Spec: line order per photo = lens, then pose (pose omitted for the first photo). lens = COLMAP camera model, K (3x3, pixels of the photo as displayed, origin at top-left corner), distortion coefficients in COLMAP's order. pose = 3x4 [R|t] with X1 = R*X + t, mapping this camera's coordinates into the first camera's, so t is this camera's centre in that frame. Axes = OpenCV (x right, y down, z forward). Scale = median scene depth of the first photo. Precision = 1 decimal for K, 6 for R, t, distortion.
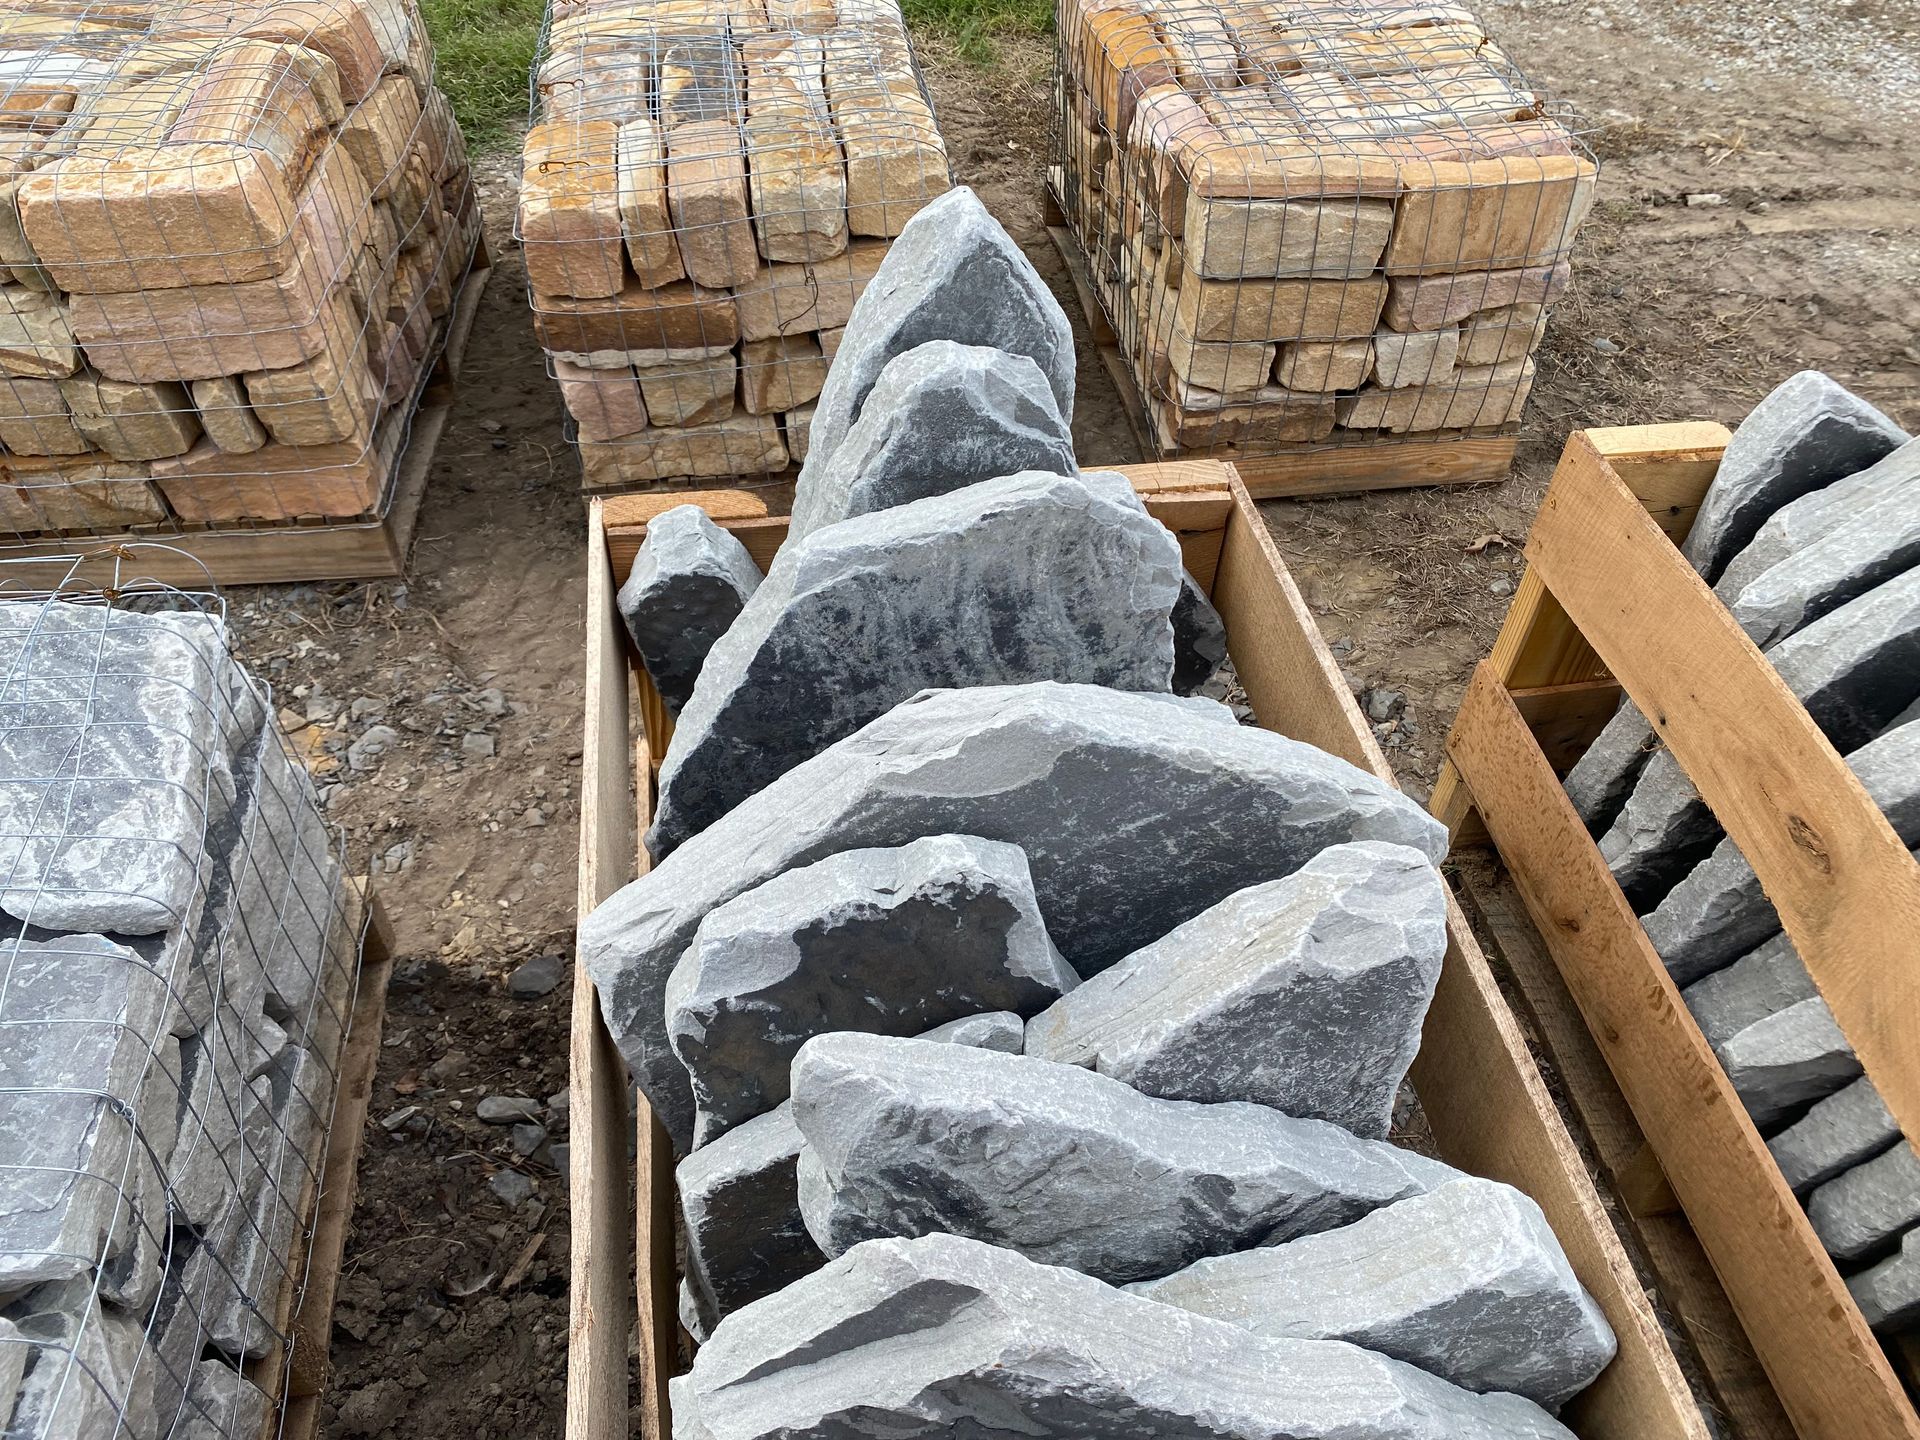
lens RADIAL K [[1500.8, 0, 953.1], [0, 1500.8, 716.3], [0, 0, 1]] dist [0.008914, 0.002450]
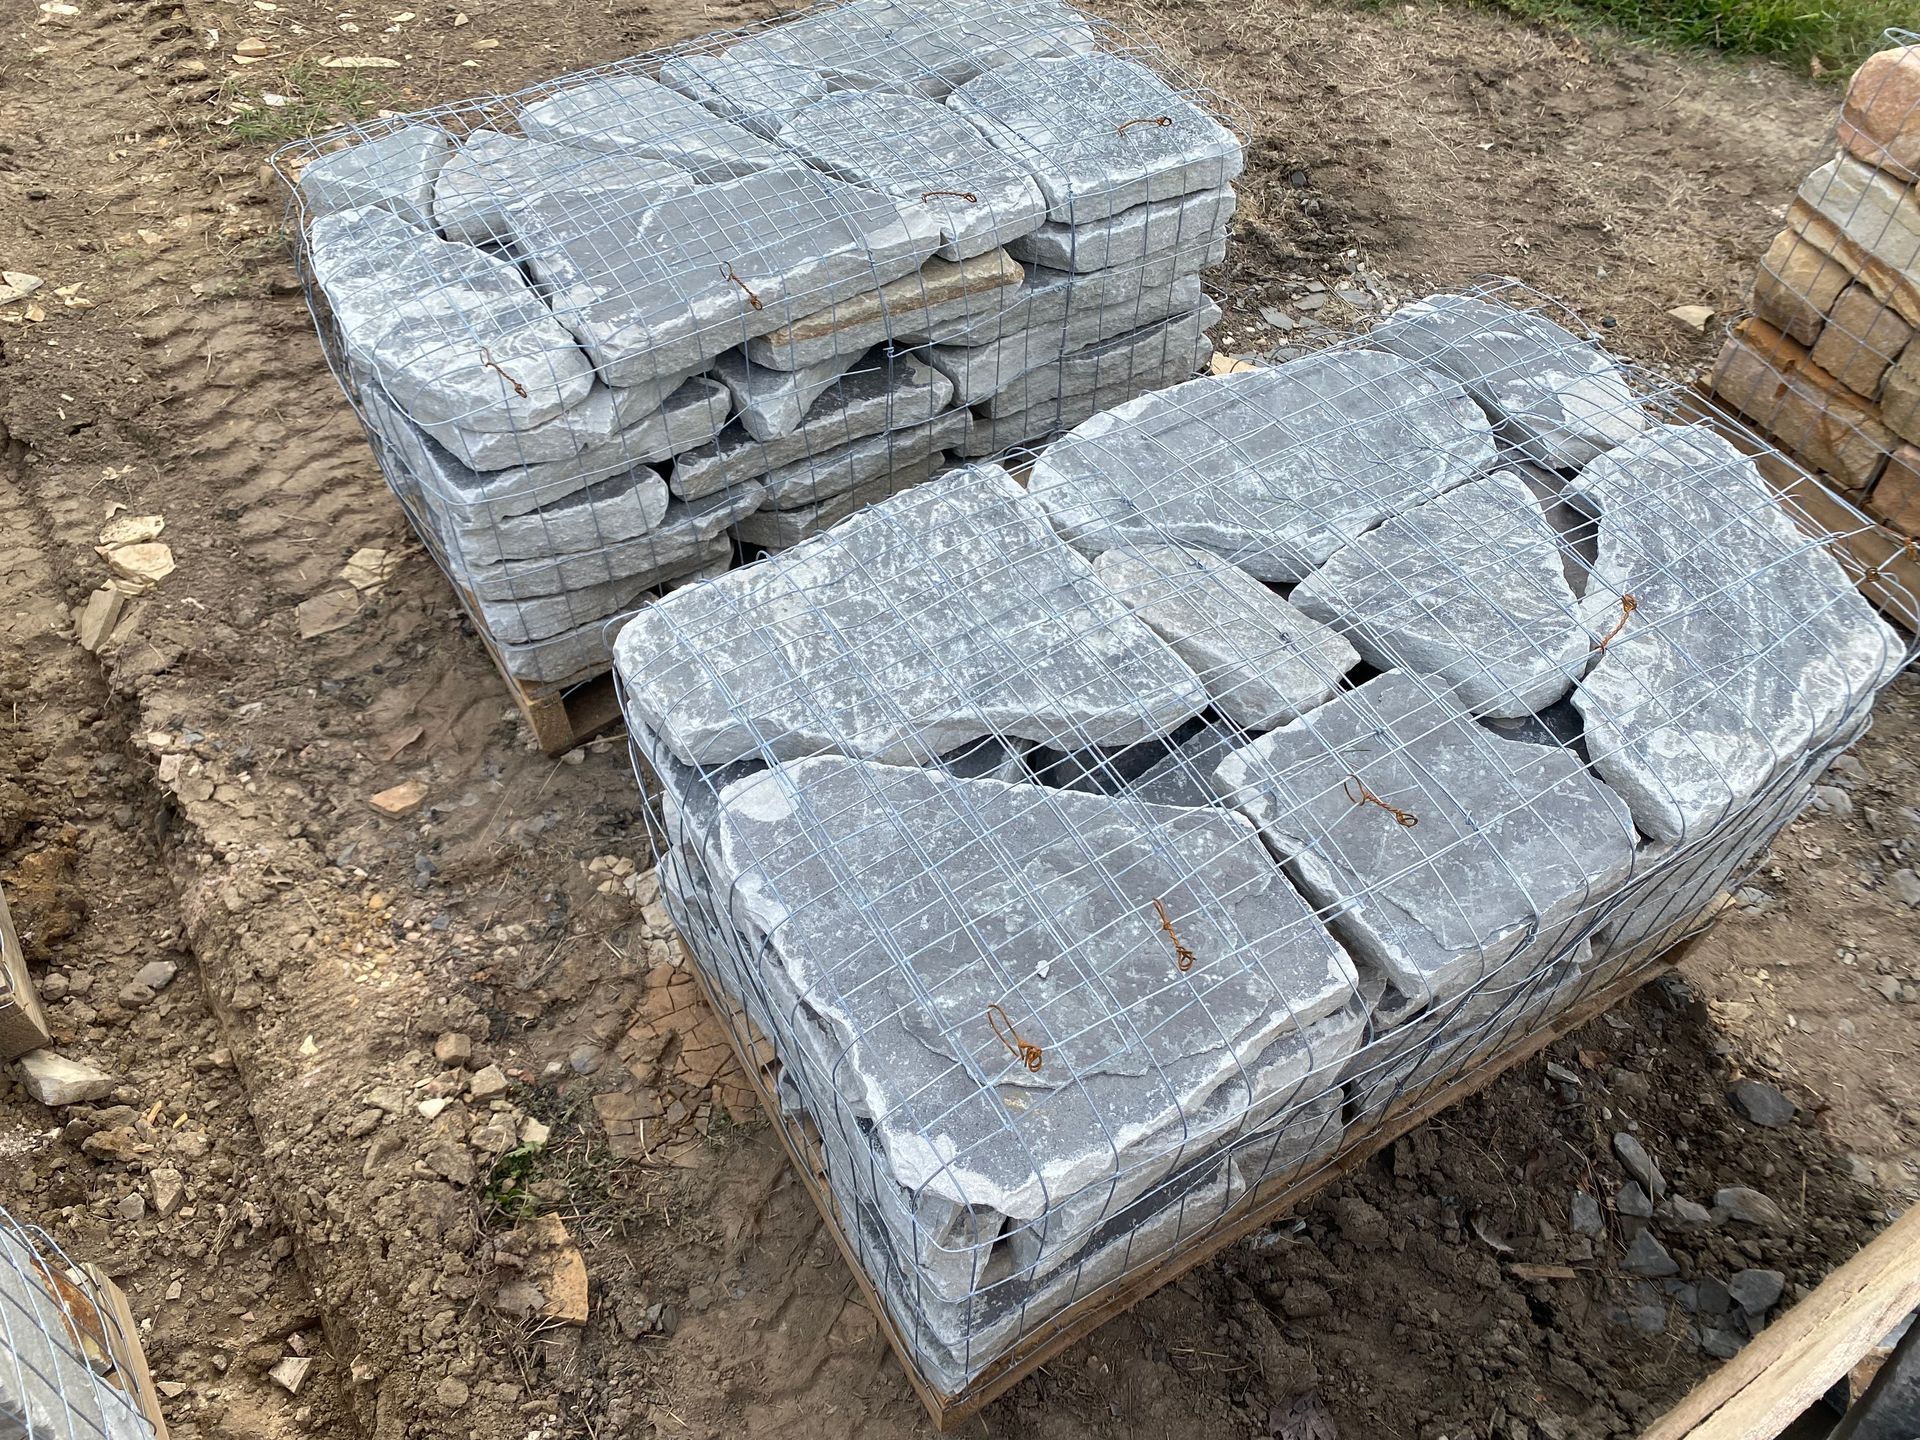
lens RADIAL K [[1500.8, 0, 953.1], [0, 1500.8, 725.6], [0, 0, 1]] dist [0.008914, 0.002450]
pose [[0.395241, 0.714415, -0.577405, -0.106161], [-0.674407, 0.652462, 0.345641, 0.036460], [0.623666, 0.252794, 0.739686, -0.073216]]
